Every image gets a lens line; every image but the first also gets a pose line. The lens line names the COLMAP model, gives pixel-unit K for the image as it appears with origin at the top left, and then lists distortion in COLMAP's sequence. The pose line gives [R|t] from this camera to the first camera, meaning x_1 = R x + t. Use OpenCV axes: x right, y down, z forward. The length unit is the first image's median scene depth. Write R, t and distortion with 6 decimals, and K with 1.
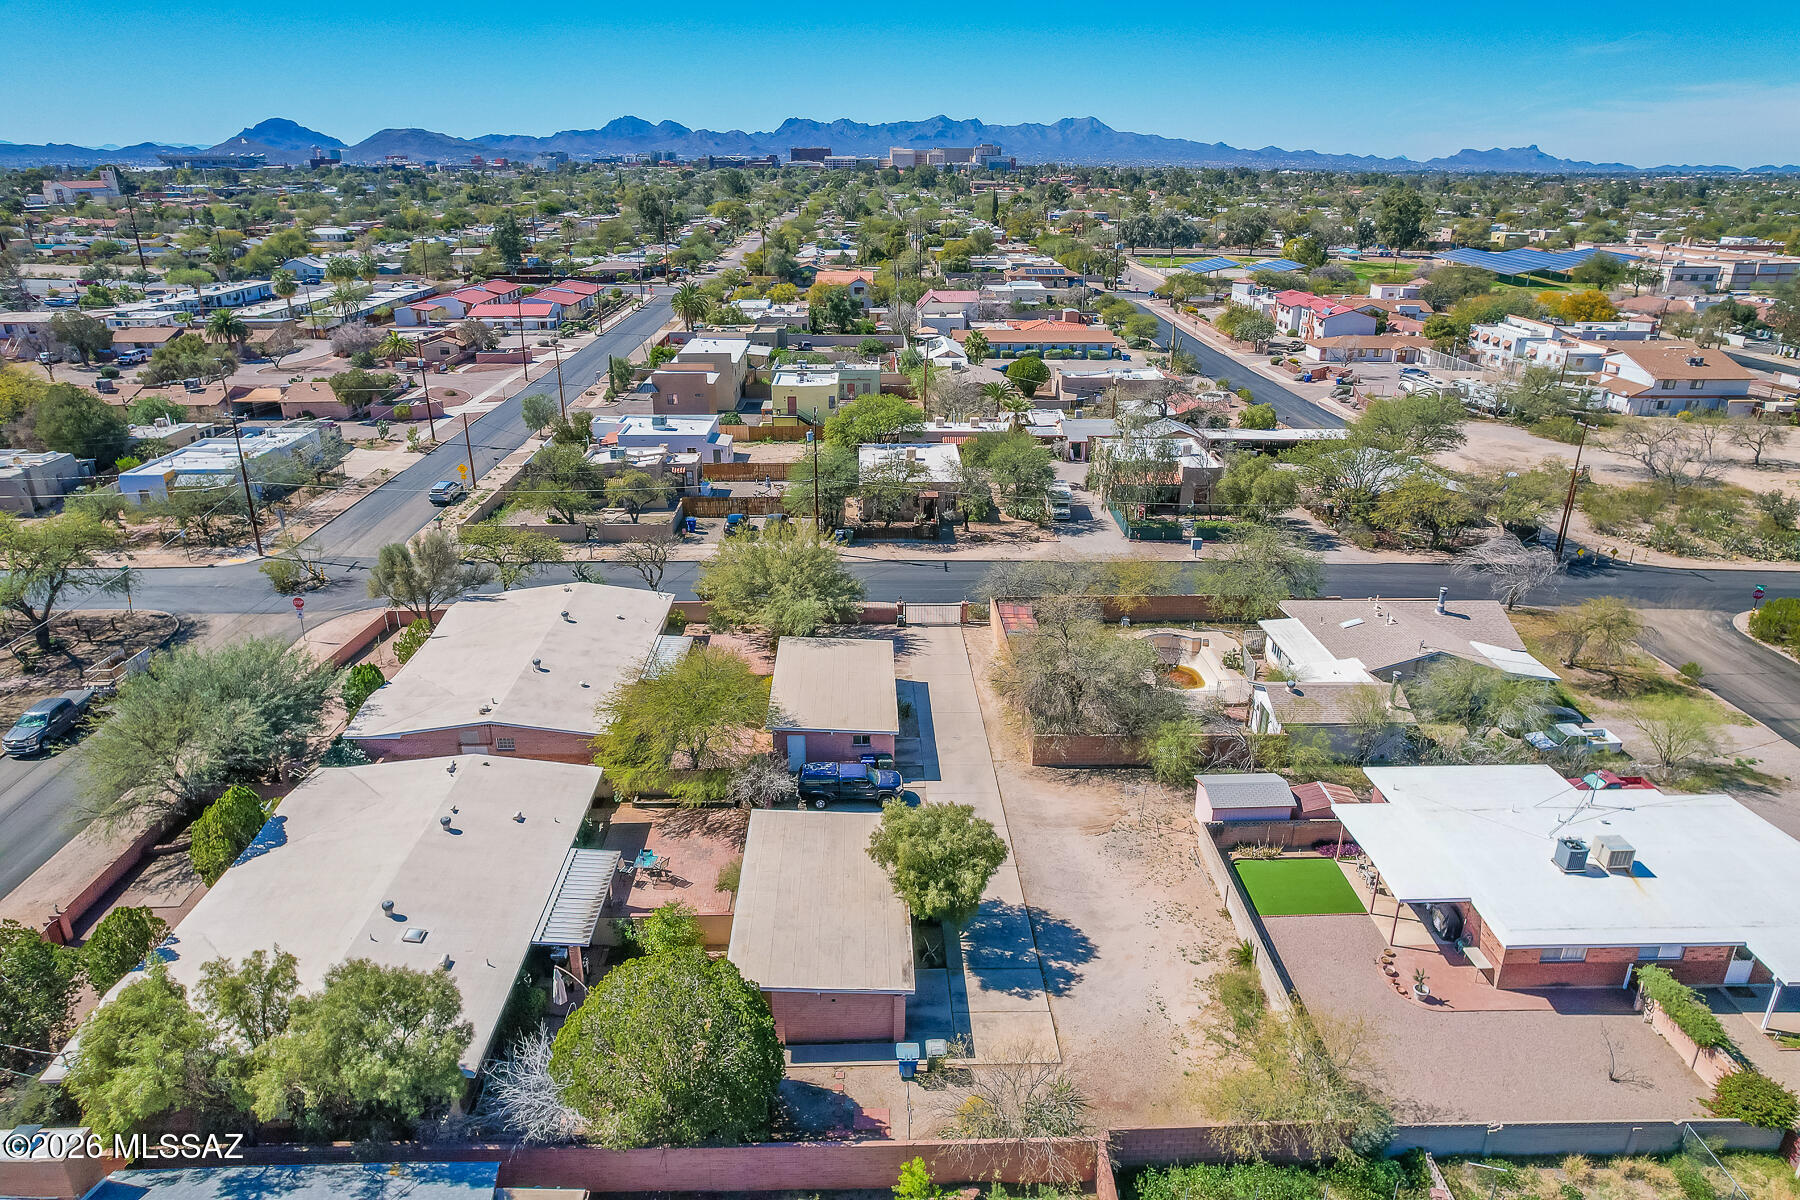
lens RADIAL K [[1171.9, 0, 900.0], [0, 1171.9, 600.0], [0, 0, 1]] dist [-0.095399, 0.086291]
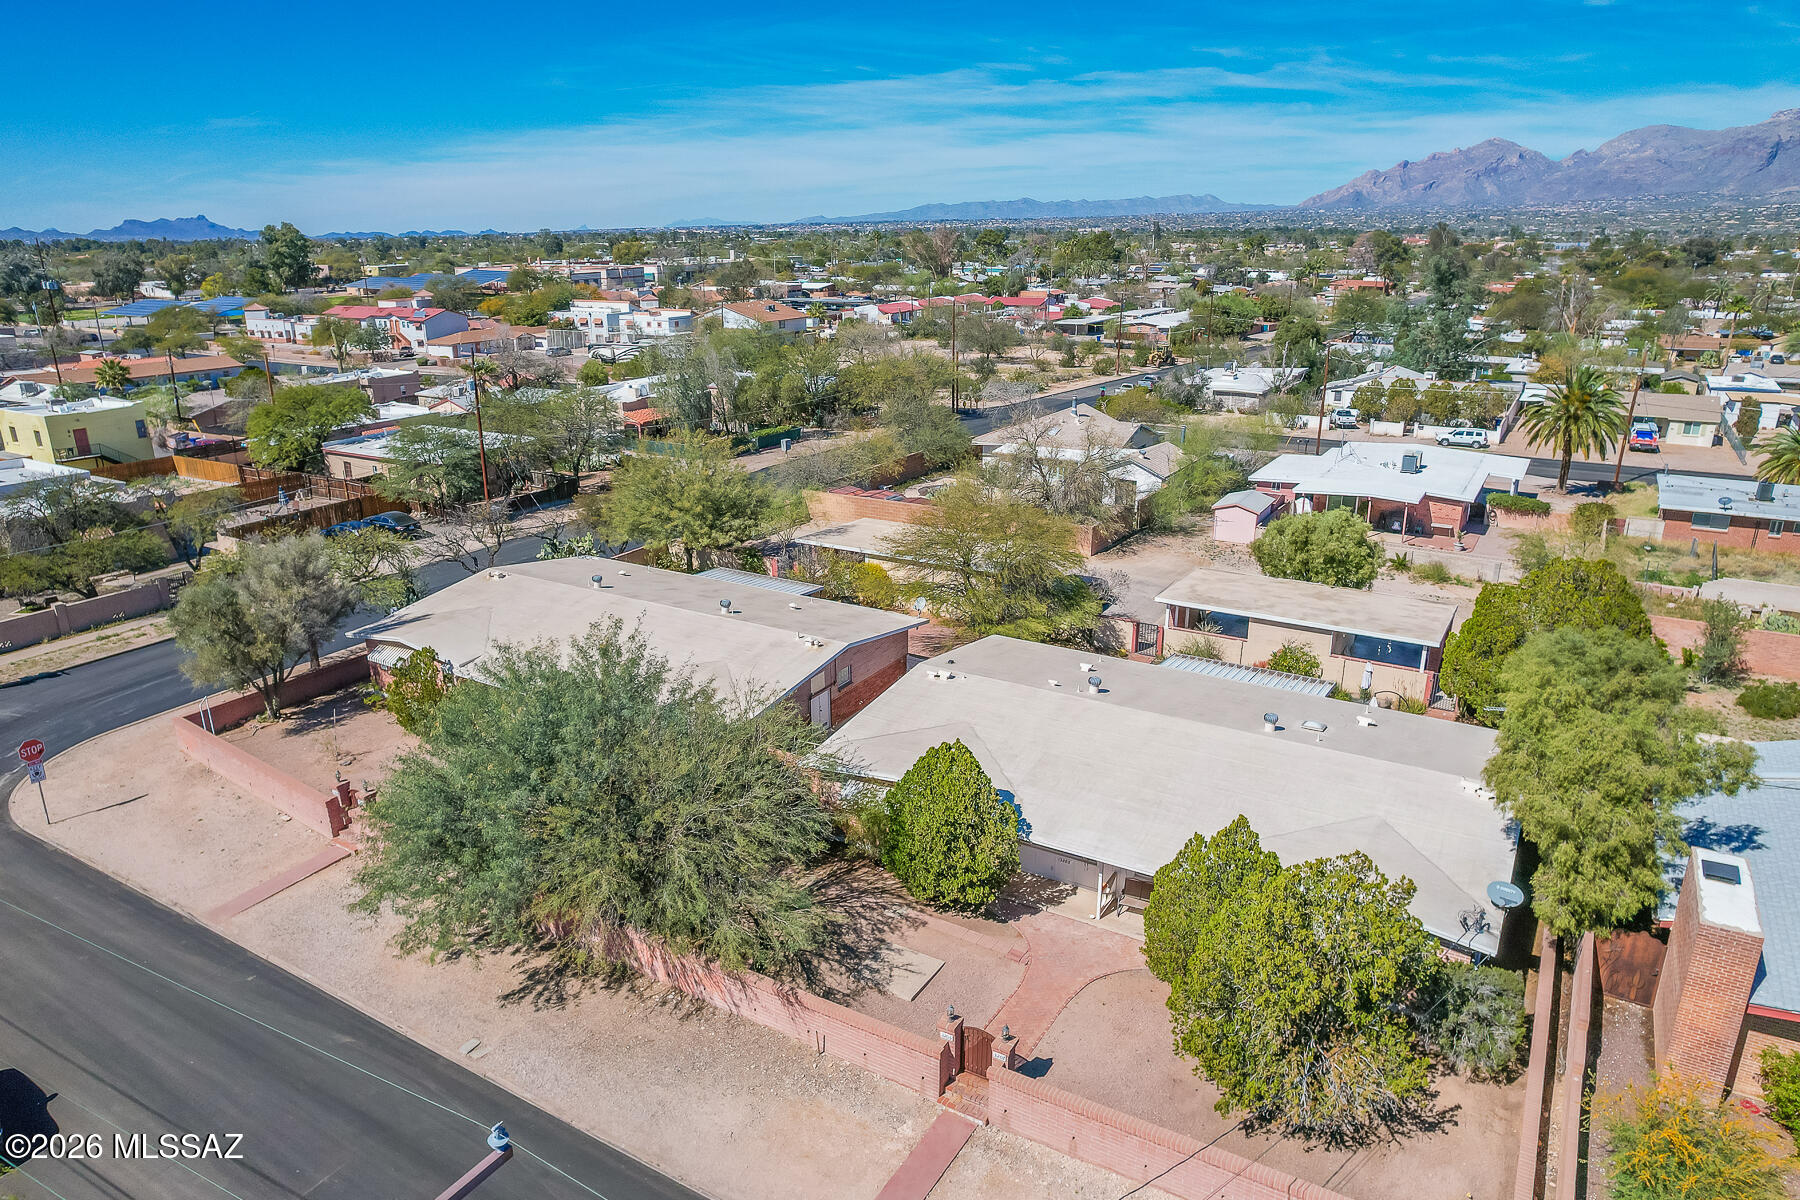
lens RADIAL K [[1171.9, 0, 900.0], [0, 1171.9, 600.0], [0, 0, 1]] dist [-0.095399, 0.086291]
pose [[0.542319, -0.267914, 0.796312, -0.574143], [0.309840, 0.944766, 0.106848, 0.004102], [-0.780954, 0.188783, 0.595375, 0.316582]]
